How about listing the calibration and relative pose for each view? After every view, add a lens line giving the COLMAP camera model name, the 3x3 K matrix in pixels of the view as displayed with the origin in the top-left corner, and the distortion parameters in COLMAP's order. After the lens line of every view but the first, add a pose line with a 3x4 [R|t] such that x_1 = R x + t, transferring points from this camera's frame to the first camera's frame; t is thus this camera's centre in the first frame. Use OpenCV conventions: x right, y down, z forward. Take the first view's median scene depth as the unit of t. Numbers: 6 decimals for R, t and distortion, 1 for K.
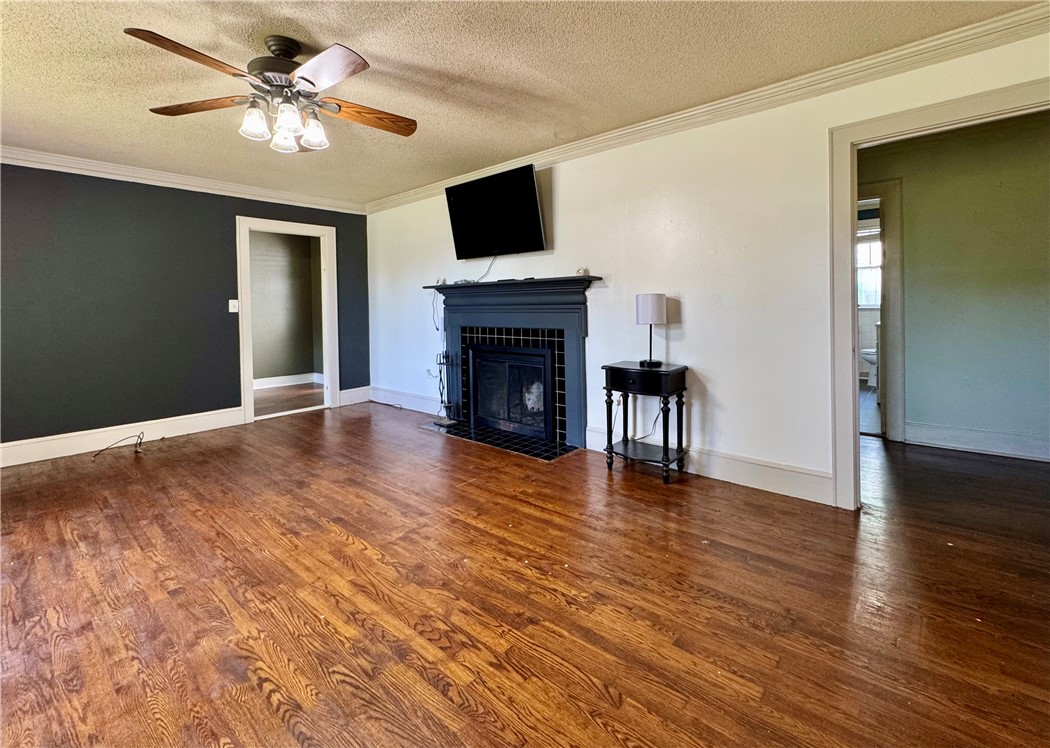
lens RADIAL K [[471.4, 0, 533.1], [0, 471.4, 312.3], [0, 0, 1]] dist [-0.000753, 0.000250]
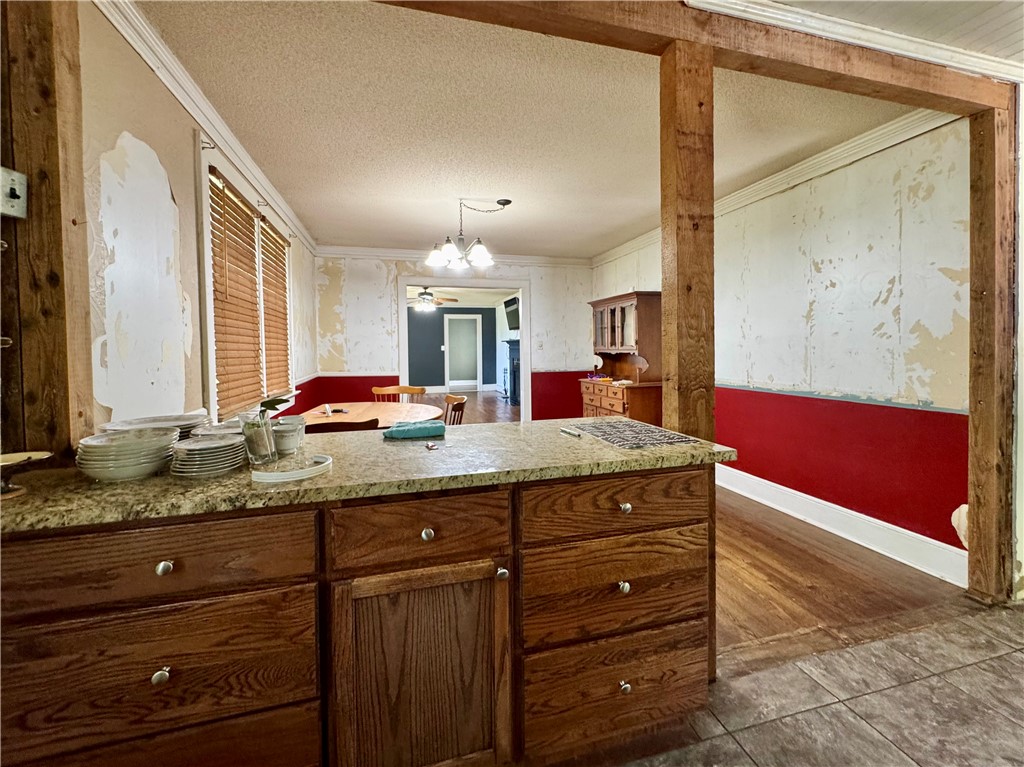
lens RADIAL K [[428.8, 0, 513.8], [0, 428.8, 358.2], [0, 0, 1]] dist [-0.001757, 0.000126]
pose [[0.833043, 0.025664, -0.552613, 1.477307], [-0.014052, 0.999583, 0.025240, -0.032821], [0.553030, -0.013261, 0.833056, -1.132094]]
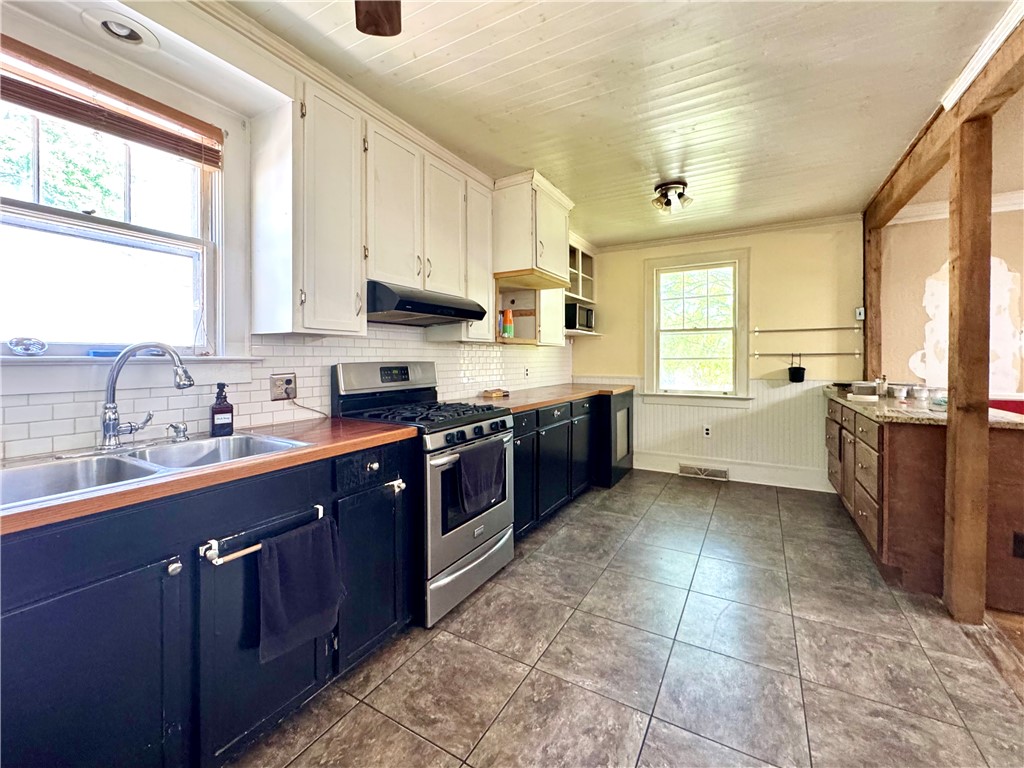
lens RADIAL K [[428.8, 0, 513.8], [0, 428.8, 358.7], [0, 0, 1]] dist [-0.001757, 0.000126]
pose [[-0.980641, 0.021118, -0.194673, 2.105851], [0.017739, 0.999660, 0.019088, -0.057772], [0.195010, 0.015265, -0.980682, -0.192582]]
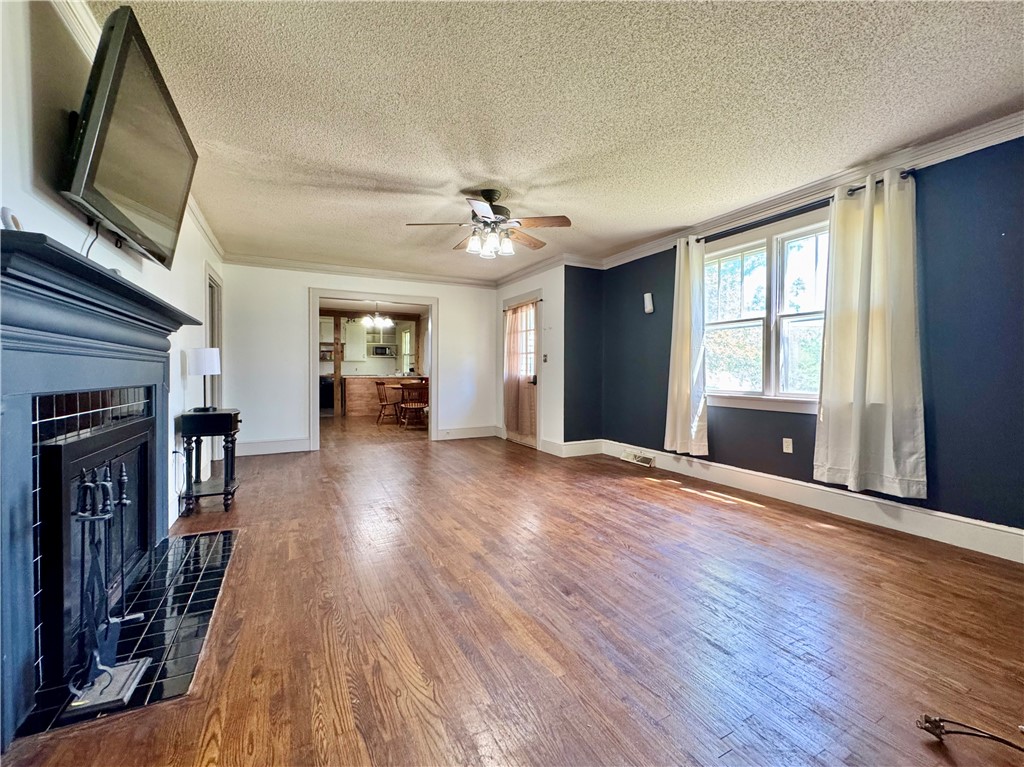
lens RADIAL K [[425.1, 0, 509.9], [0, 425.1, 377.1], [0, 0, 1]] dist [0.000302, 0.000125]
pose [[-0.929934, 0.011883, 0.367536, -0.766875], [0.020171, 0.999621, 0.018719, 0.027314], [-0.367174, 0.024821, -0.929821, 1.610236]]
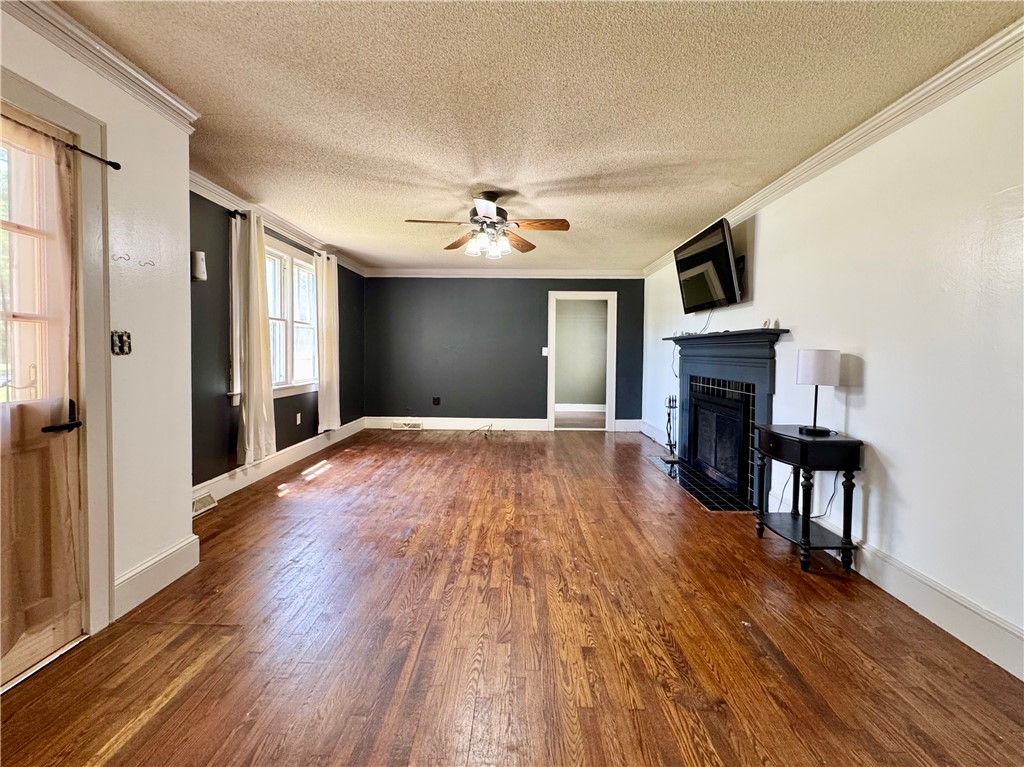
lens RADIAL K [[418.9, 0, 509.8], [0, 418.9, 364.2], [0, 0, 1]] dist [-0.001536, 0.000152]
pose [[0.638527, 0.045301, -0.768265, 0.456222], [-0.032458, 0.998963, 0.031927, -0.017754], [0.768914, 0.004550, 0.639335, 0.085276]]
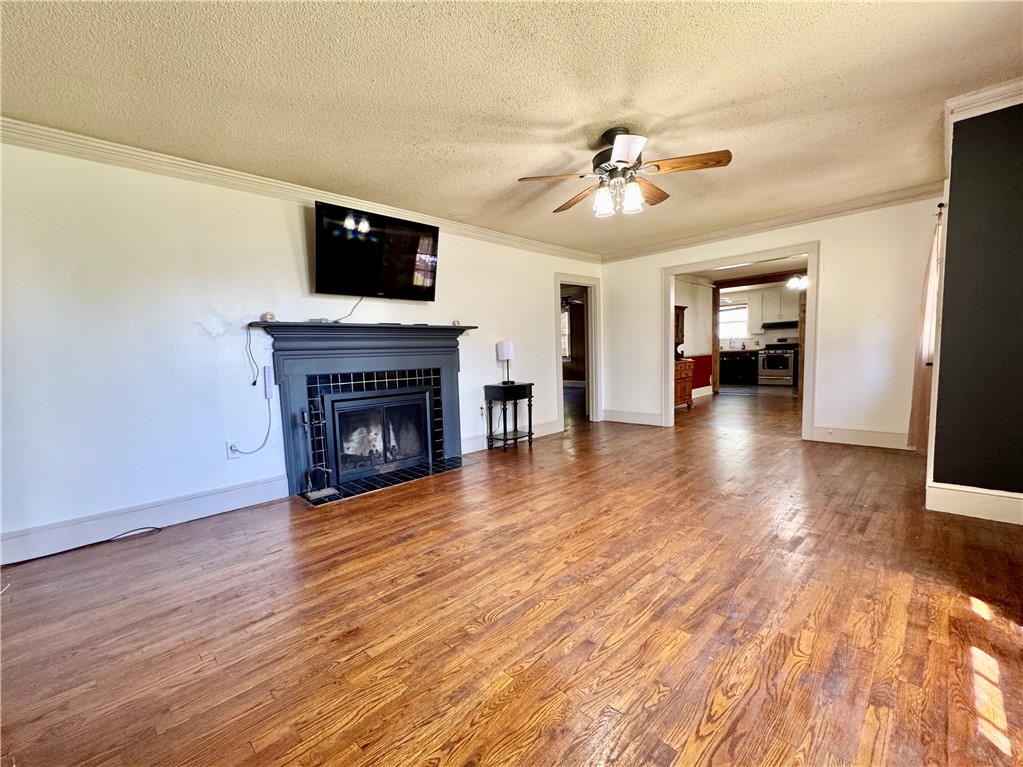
lens RADIAL K [[433.4, 0, 514.6], [0, 433.4, 394.2], [0, 0, 1]] dist [-0.001154, 0.000113]
pose [[0.069014, -0.080602, 0.994354, -1.229698], [0.049242, 0.995791, 0.077301, 0.030692], [-0.996400, 0.043629, 0.072692, 0.837406]]
